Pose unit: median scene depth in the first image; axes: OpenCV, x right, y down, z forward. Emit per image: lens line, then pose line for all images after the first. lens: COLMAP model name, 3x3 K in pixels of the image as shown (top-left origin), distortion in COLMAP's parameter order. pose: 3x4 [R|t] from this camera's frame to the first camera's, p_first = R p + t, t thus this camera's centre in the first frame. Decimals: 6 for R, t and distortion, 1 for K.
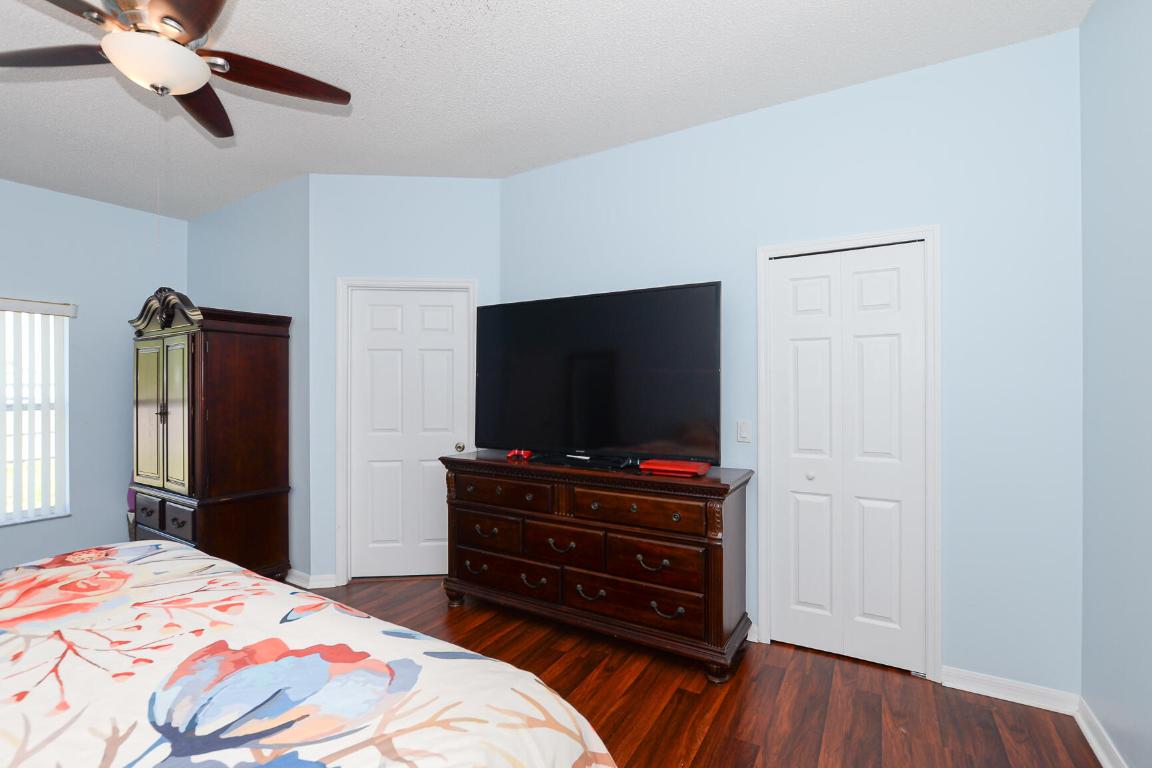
lens RADIAL K [[515.4, 0, 575.1], [0, 515.4, 383.6], [0, 0, 1]] dist [-0.027343, 0.004129]
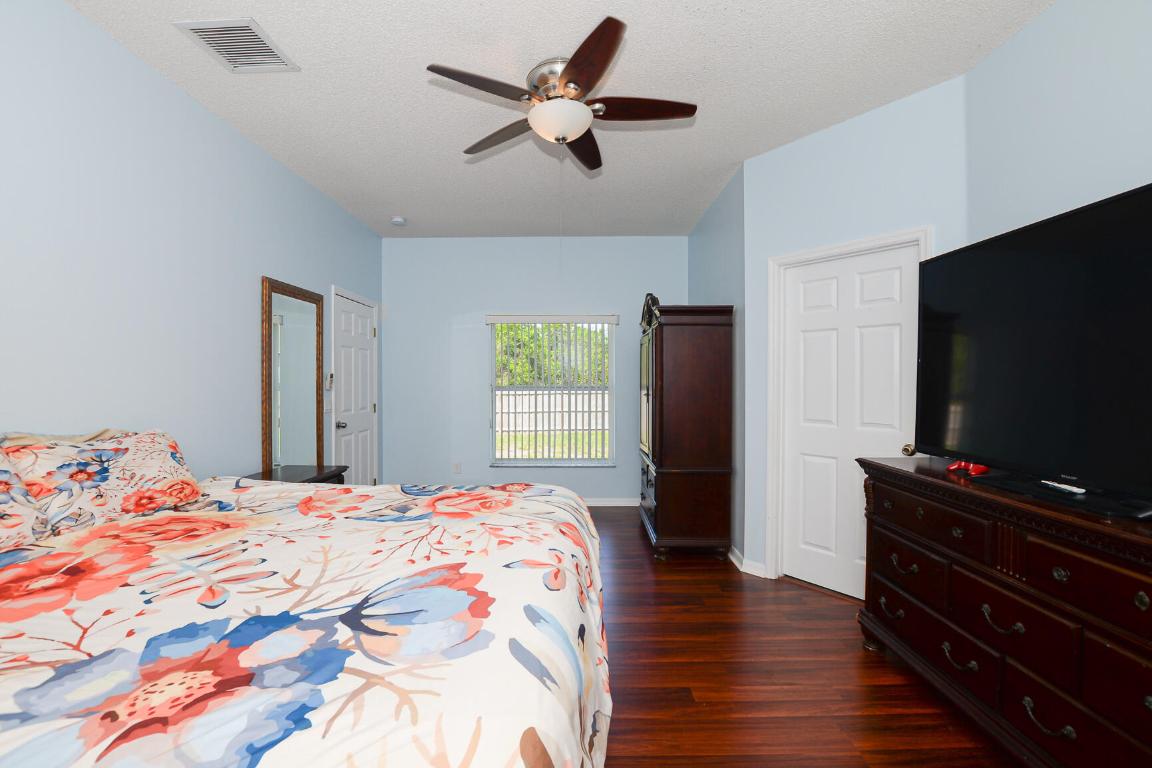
lens RADIAL K [[515.4, 0, 579.6], [0, 515.4, 383.6], [0, 0, 1]] dist [-0.027343, 0.004129]
pose [[0.510390, 0.009269, -0.859893, 0.229556], [0.002585, 0.999921, 0.012312, 0.017752], [0.859939, -0.008507, 0.510325, 0.247405]]
